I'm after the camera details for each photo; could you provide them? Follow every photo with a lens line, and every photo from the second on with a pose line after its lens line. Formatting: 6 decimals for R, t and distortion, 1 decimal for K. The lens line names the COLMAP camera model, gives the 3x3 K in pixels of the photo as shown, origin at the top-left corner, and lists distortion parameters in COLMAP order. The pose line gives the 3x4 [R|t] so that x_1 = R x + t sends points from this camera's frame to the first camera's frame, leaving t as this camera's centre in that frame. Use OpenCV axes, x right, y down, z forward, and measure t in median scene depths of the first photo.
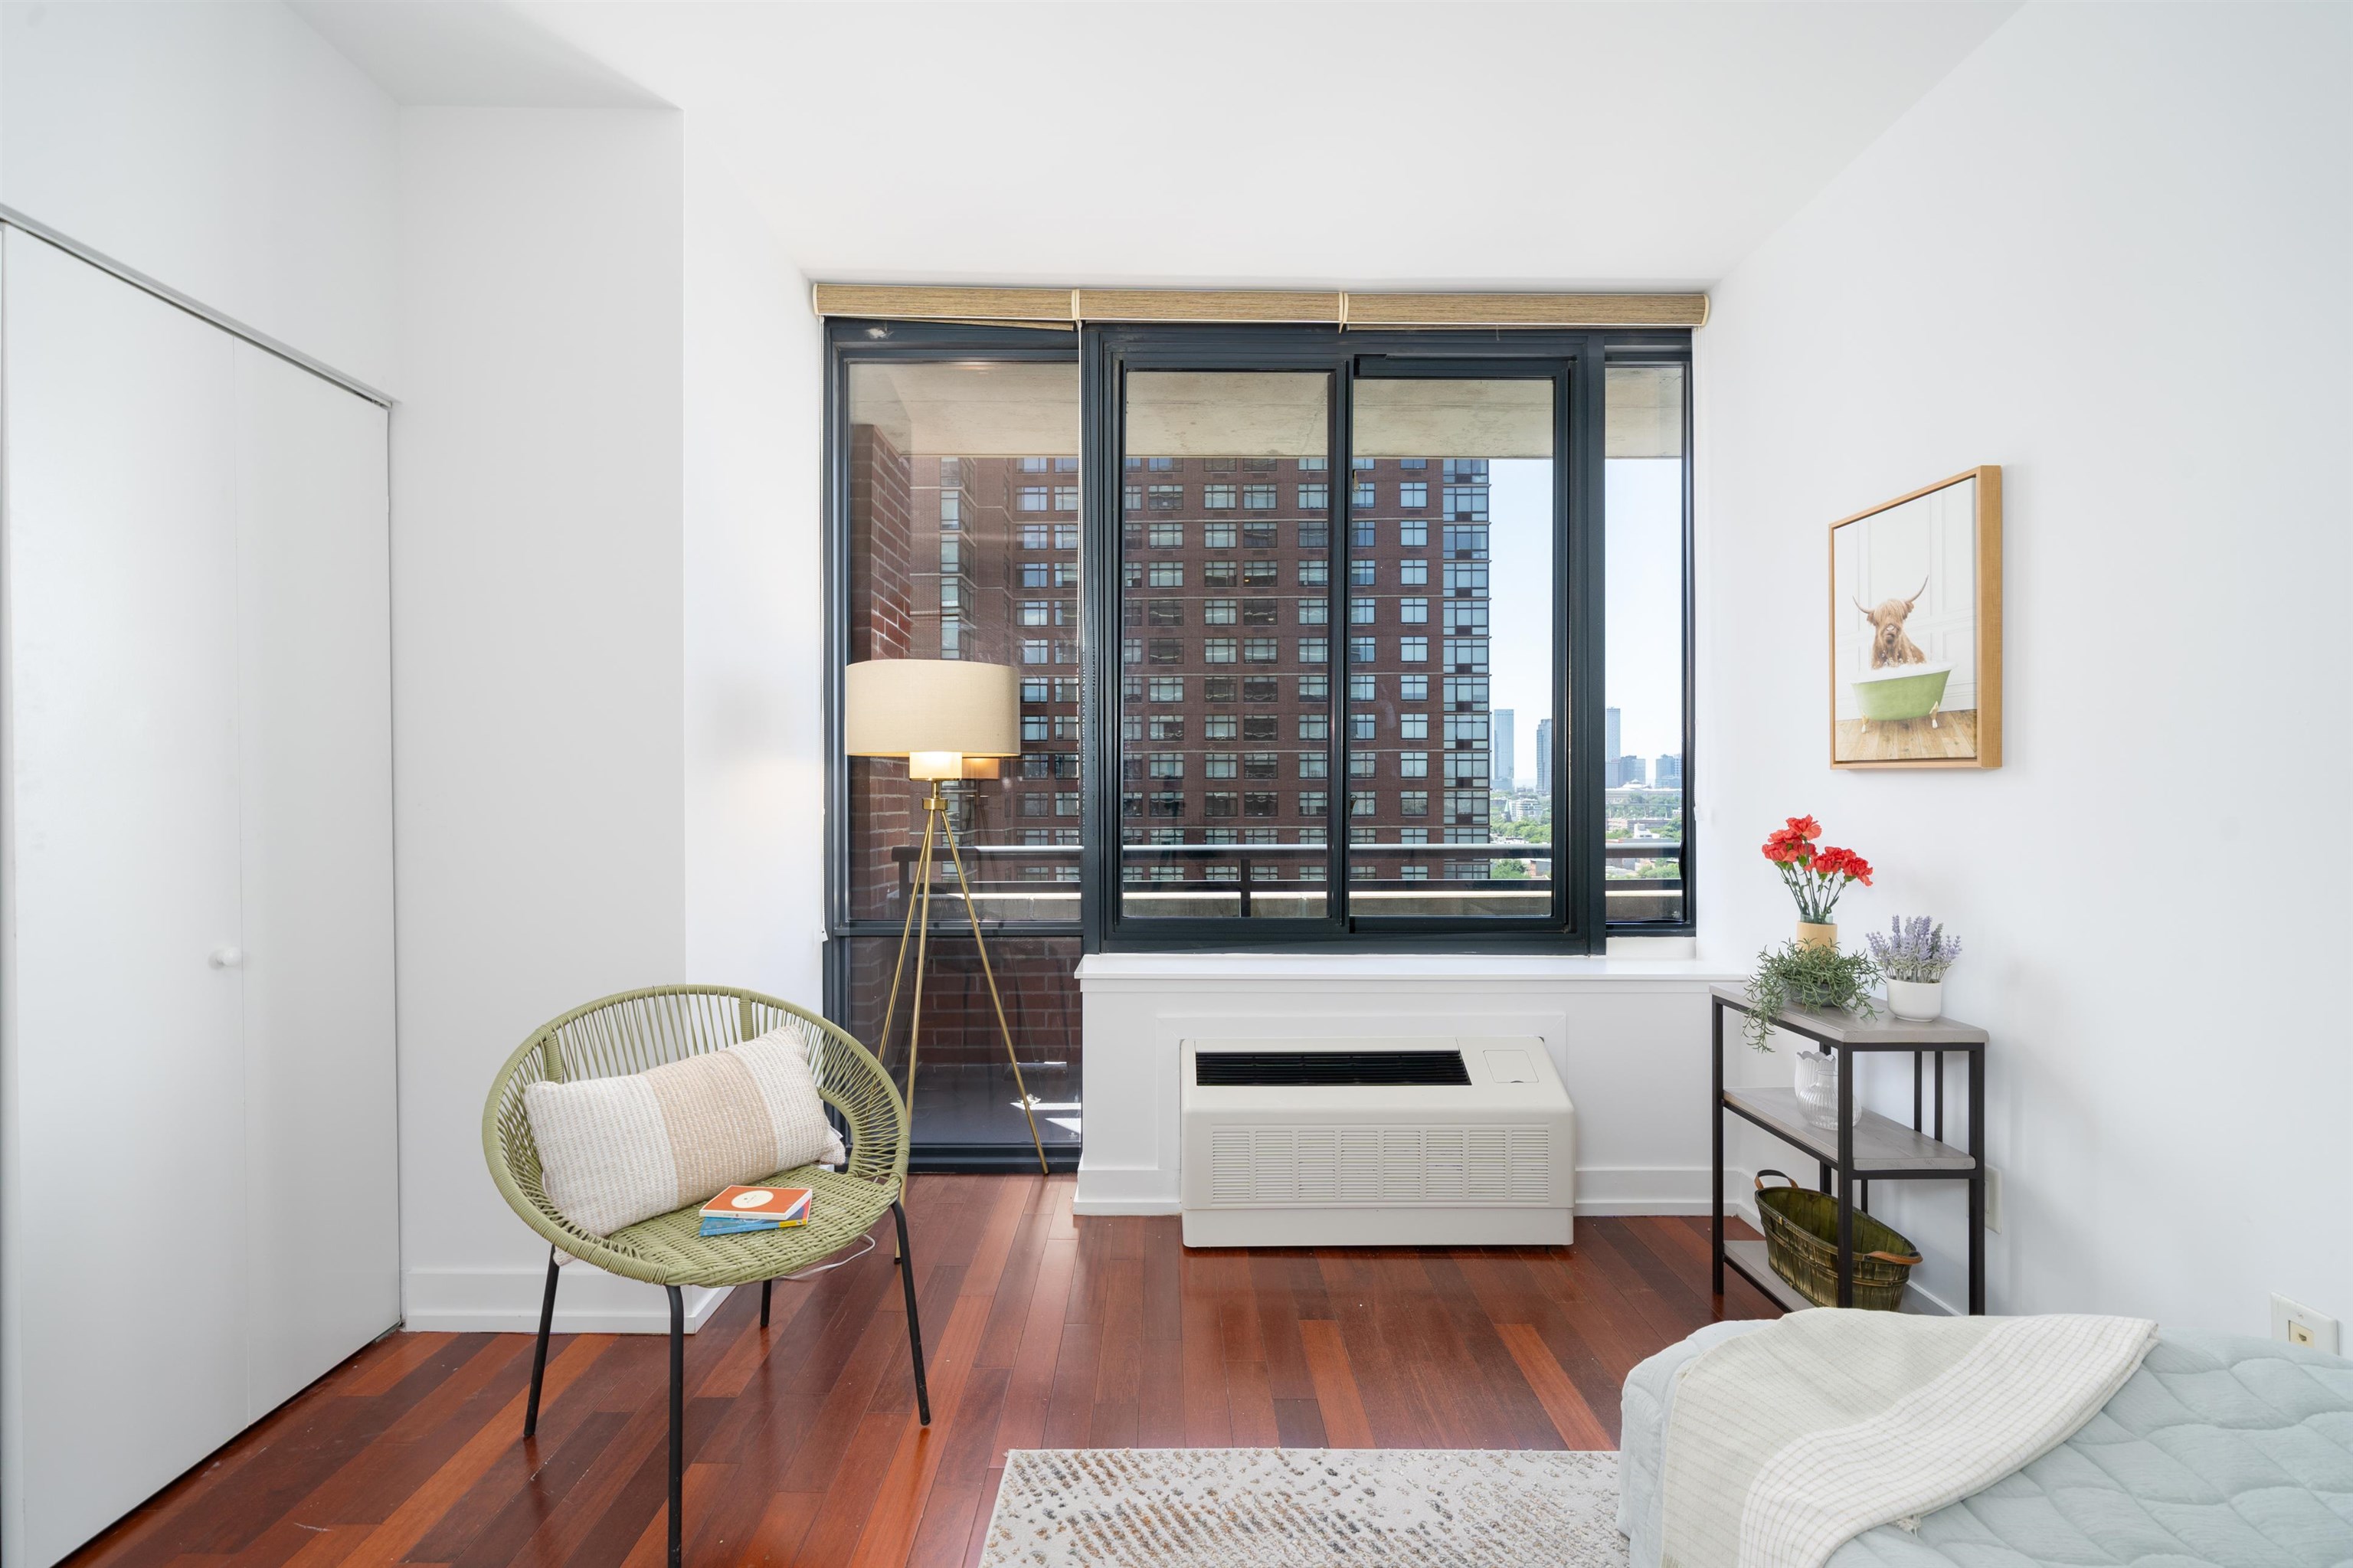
lens RADIAL K [[985.1, 0, 1176.5], [0, 985.1, 784.0], [0, 0, 1]] dist [0.000272, -0.000163]
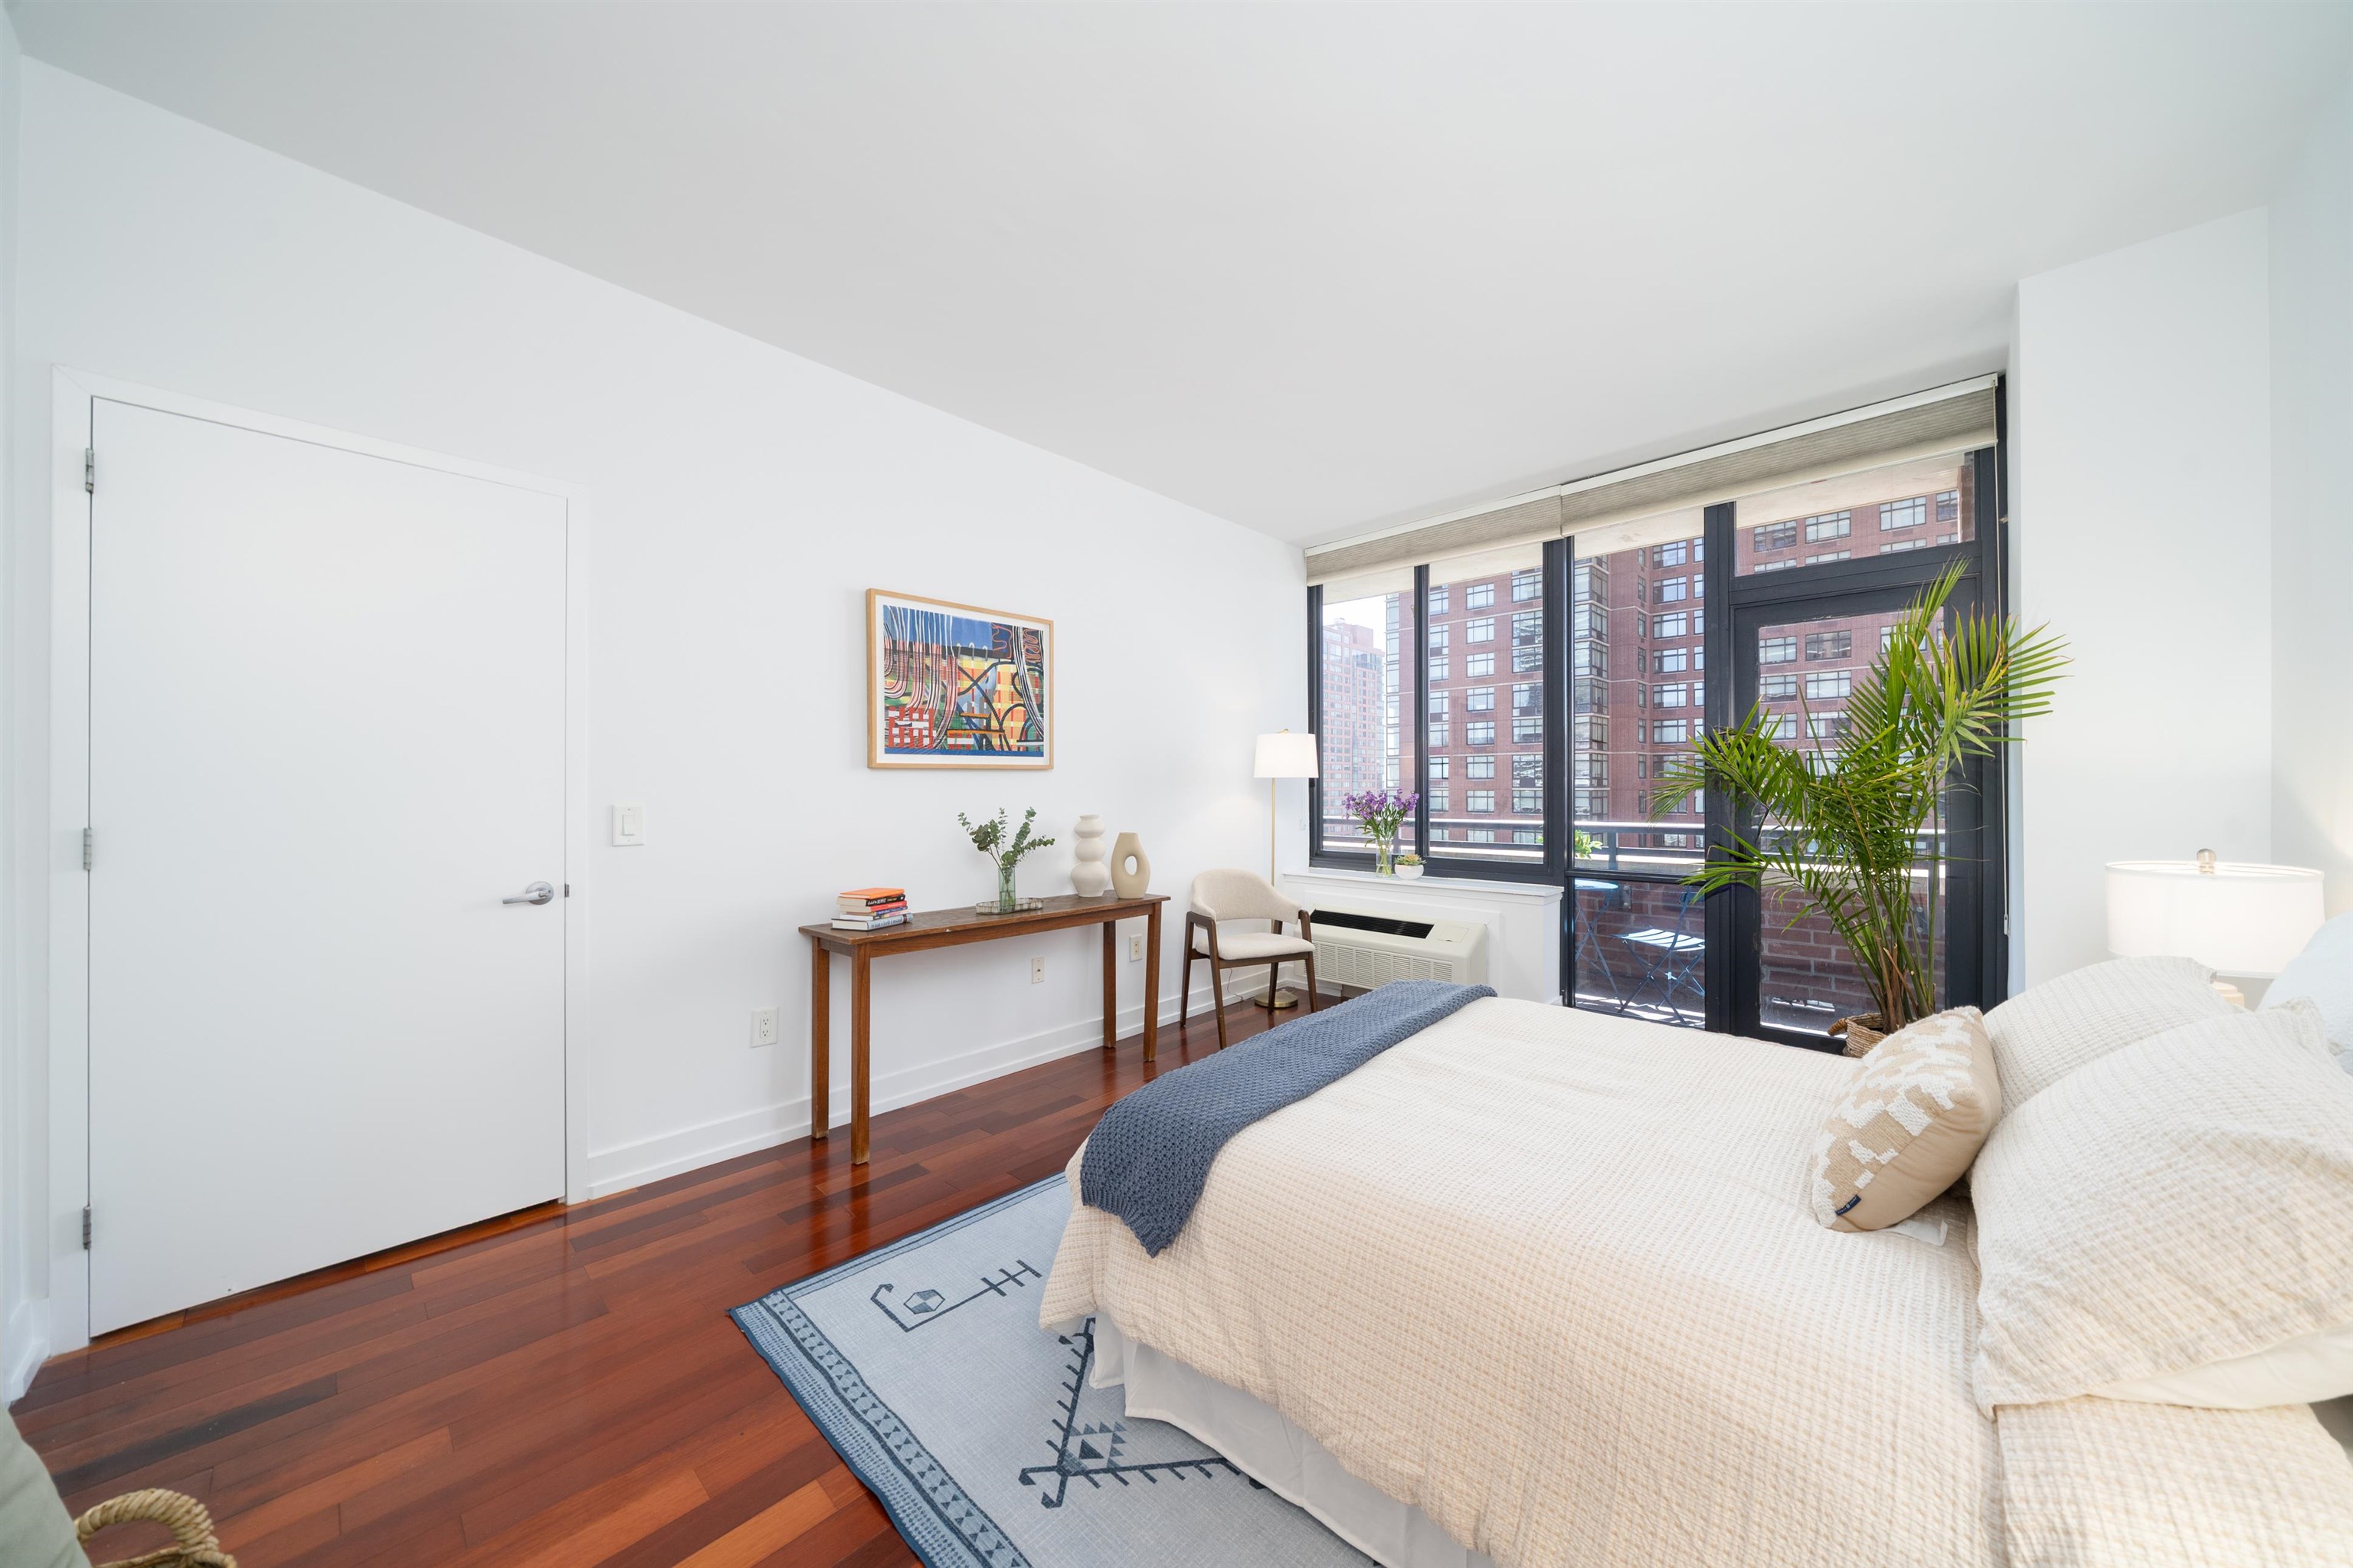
lens RADIAL K [[824.6, 0, 1179.6], [0, 824.6, 781.6], [0, 0, 1]] dist [-0.001253, -0.000231]
pose [[0.730532, -0.001826, -0.682876, 1.126266], [0.000759, 0.999998, -0.001861, 0.011157], [0.682878, 0.000841, 0.730532, -0.503847]]
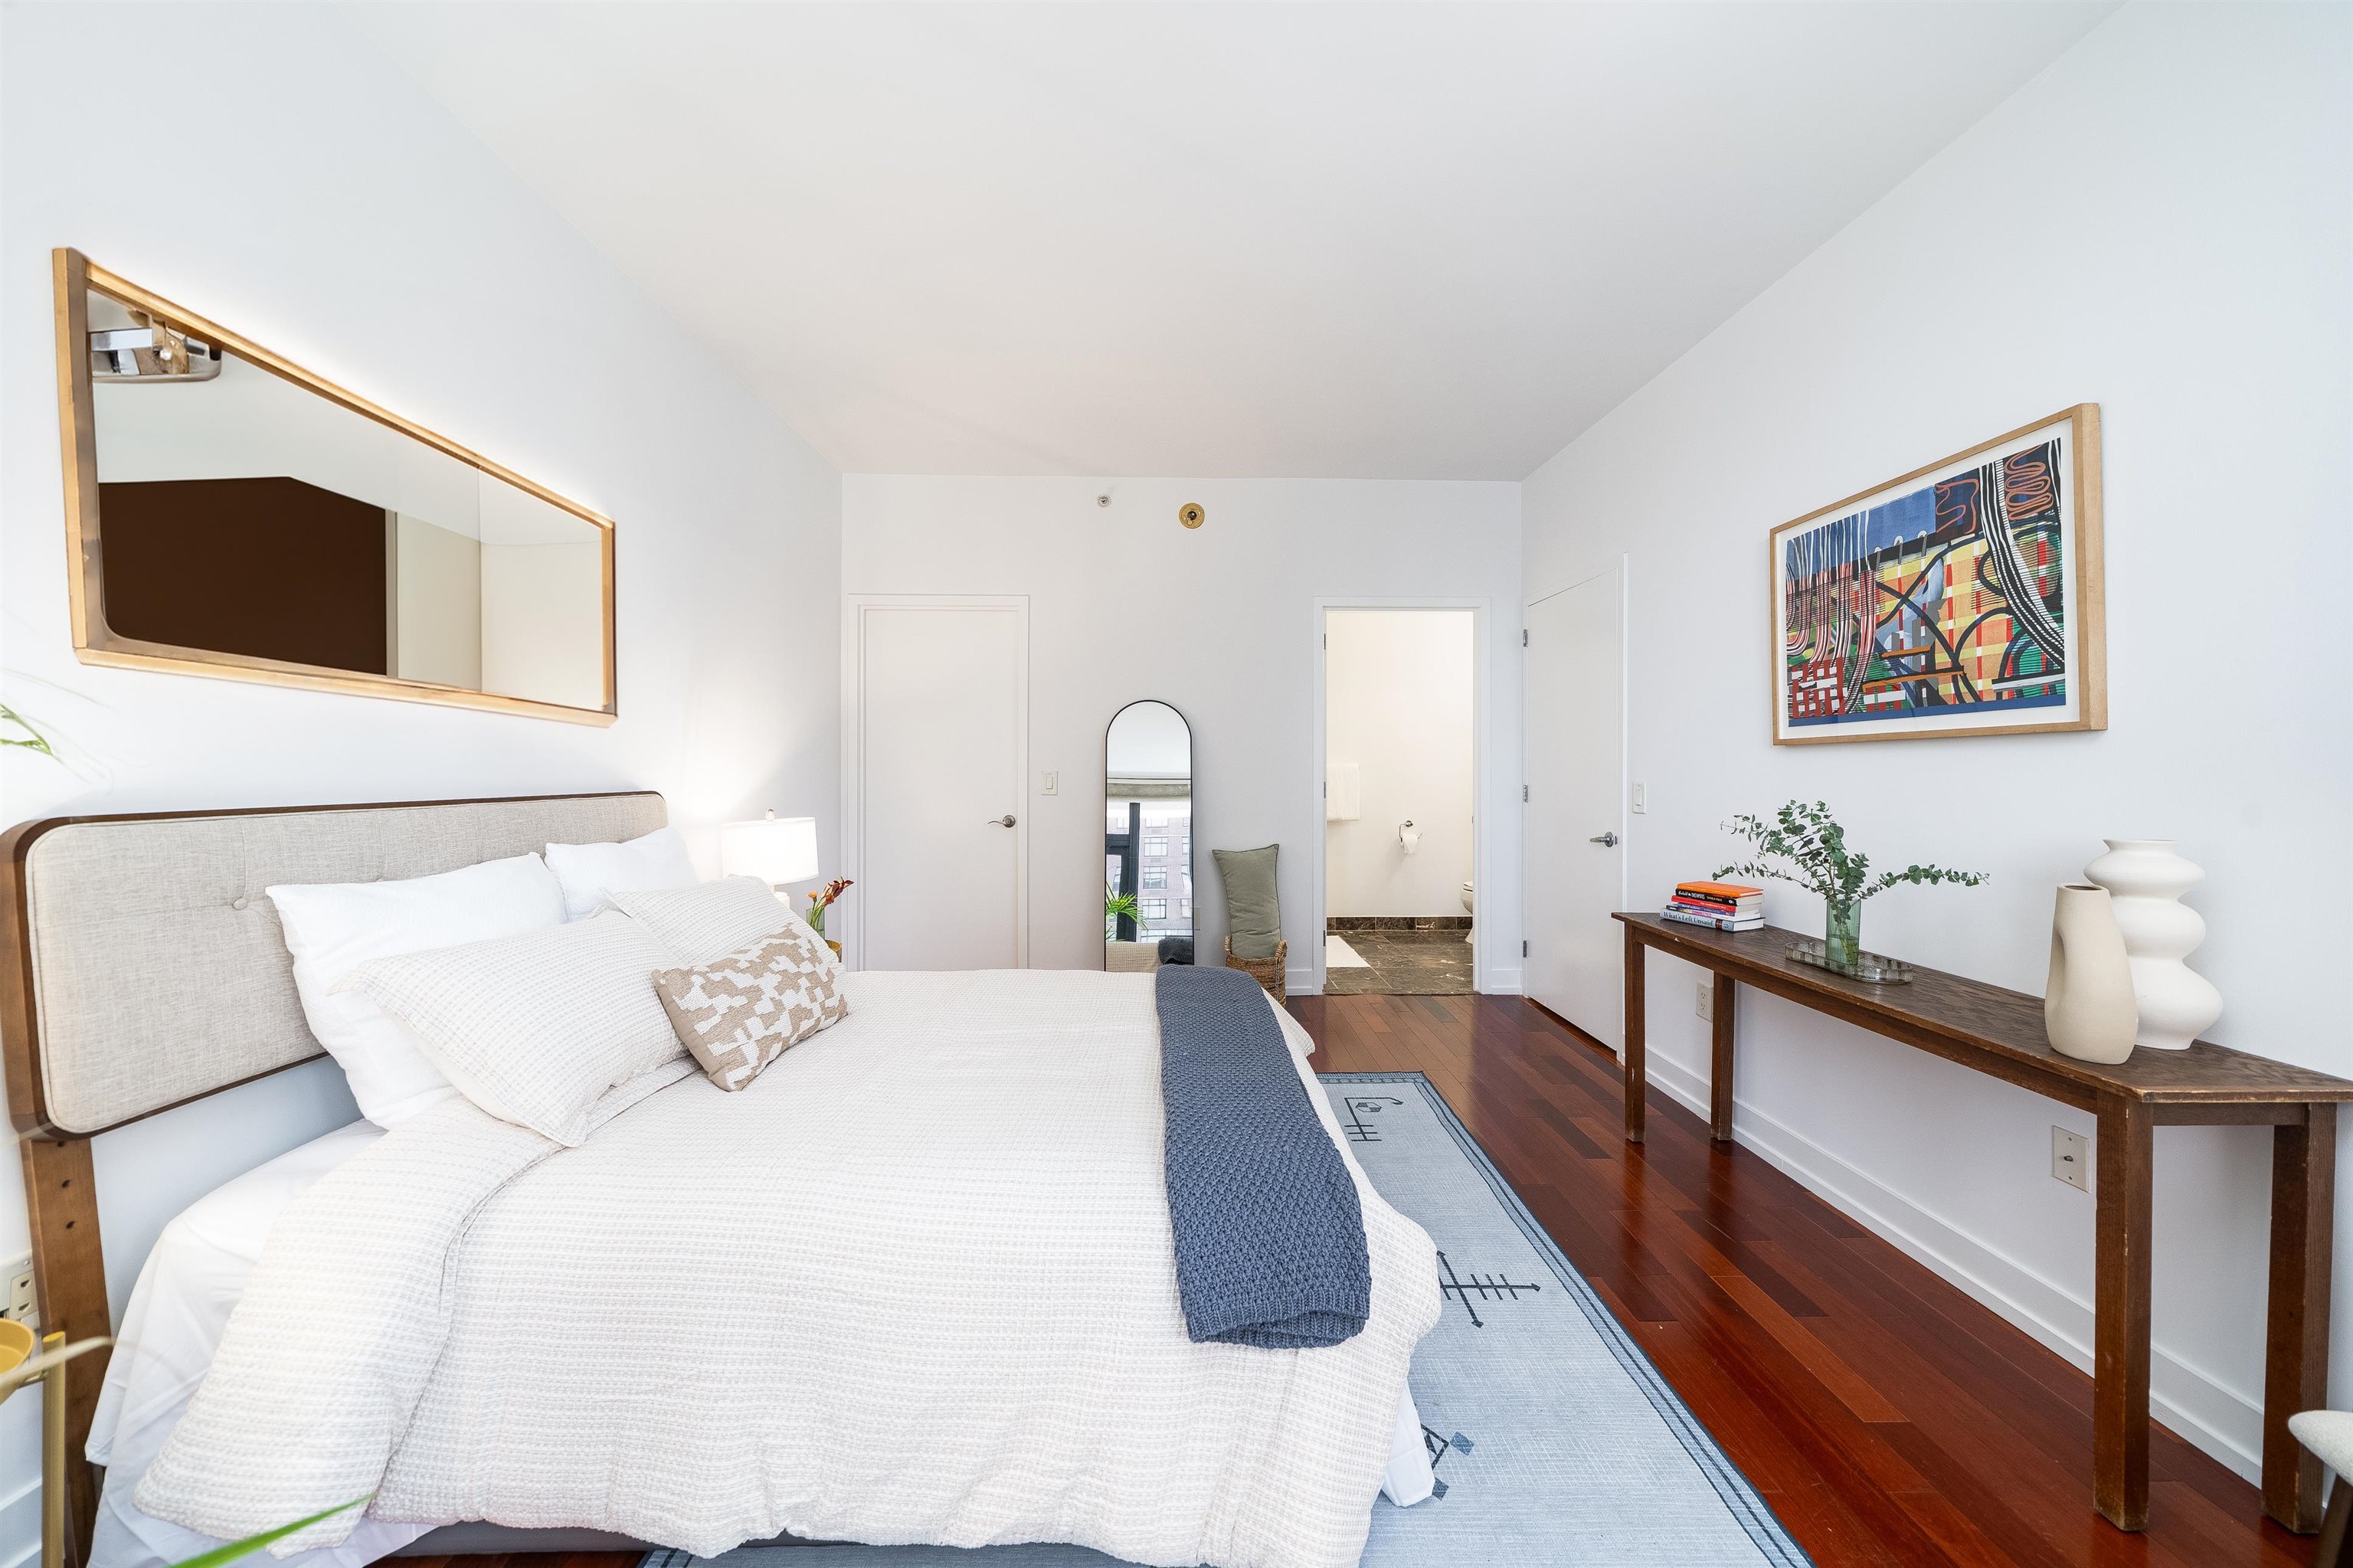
lens RADIAL K [[824.6, 0, 1179.6], [0, 824.6, 781.6], [0, 0, 1]] dist [-0.001253, -0.000231]
pose [[-0.999971, 0.004323, -0.006246, 0.678624], [0.004246, 0.999914, 0.012401, 0.016887], [0.006299, 0.012374, -0.999904, 1.137553]]
